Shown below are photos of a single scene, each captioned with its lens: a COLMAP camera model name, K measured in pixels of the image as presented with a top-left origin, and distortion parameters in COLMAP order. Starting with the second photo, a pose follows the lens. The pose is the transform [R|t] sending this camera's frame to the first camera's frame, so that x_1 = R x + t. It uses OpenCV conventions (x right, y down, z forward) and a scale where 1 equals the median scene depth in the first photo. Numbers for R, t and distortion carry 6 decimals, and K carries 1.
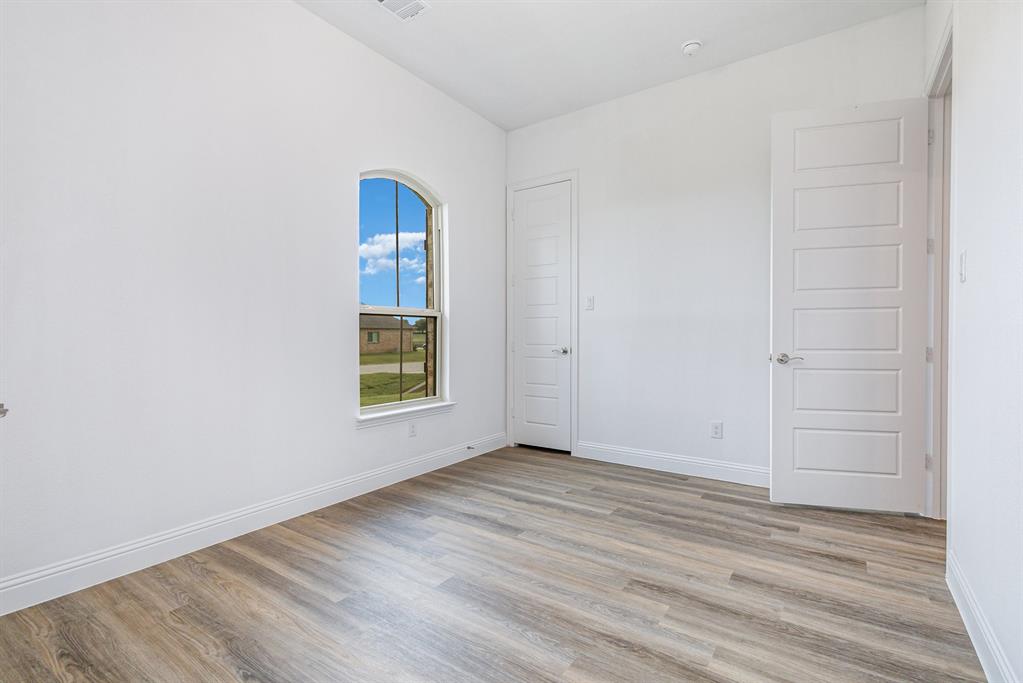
lens RADIAL K [[471.0, 0, 512.1], [0, 471.0, 336.0], [0, 0, 1]] dist [0.002132, -0.000819]
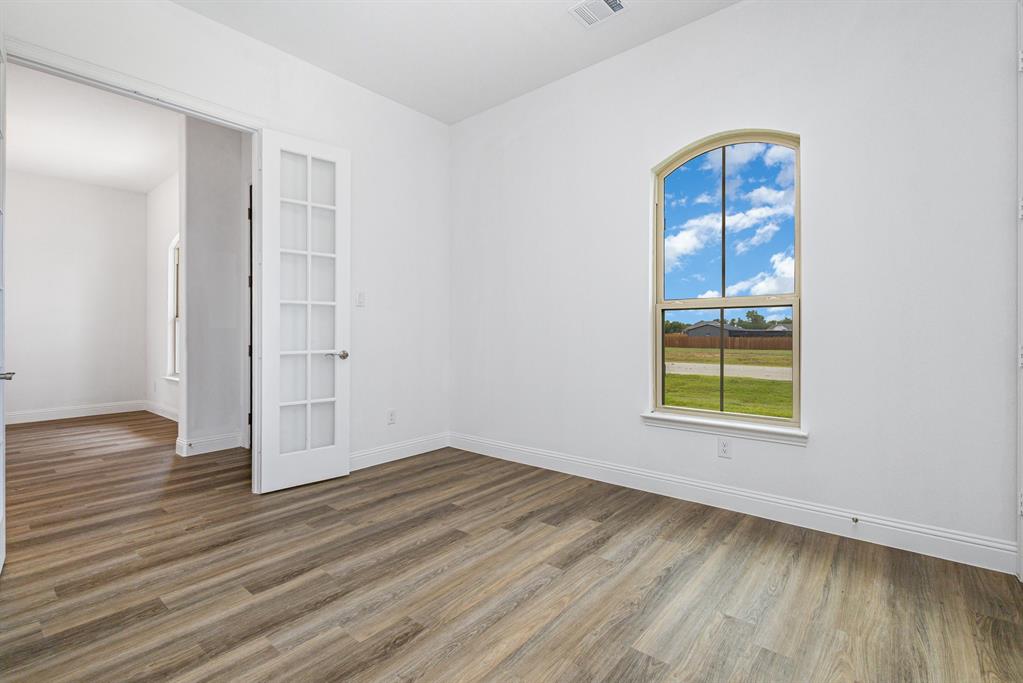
lens RADIAL K [[476.0, 0, 507.5], [0, 476.0, 328.6], [0, 0, 1]] dist [-0.000099, -0.000293]
pose [[-0.100911, -0.002268, -0.994893, 0.795983], [0.000083, 0.999997, -0.002288, -0.003137], [0.994895, -0.000314, -0.100911, 0.915217]]
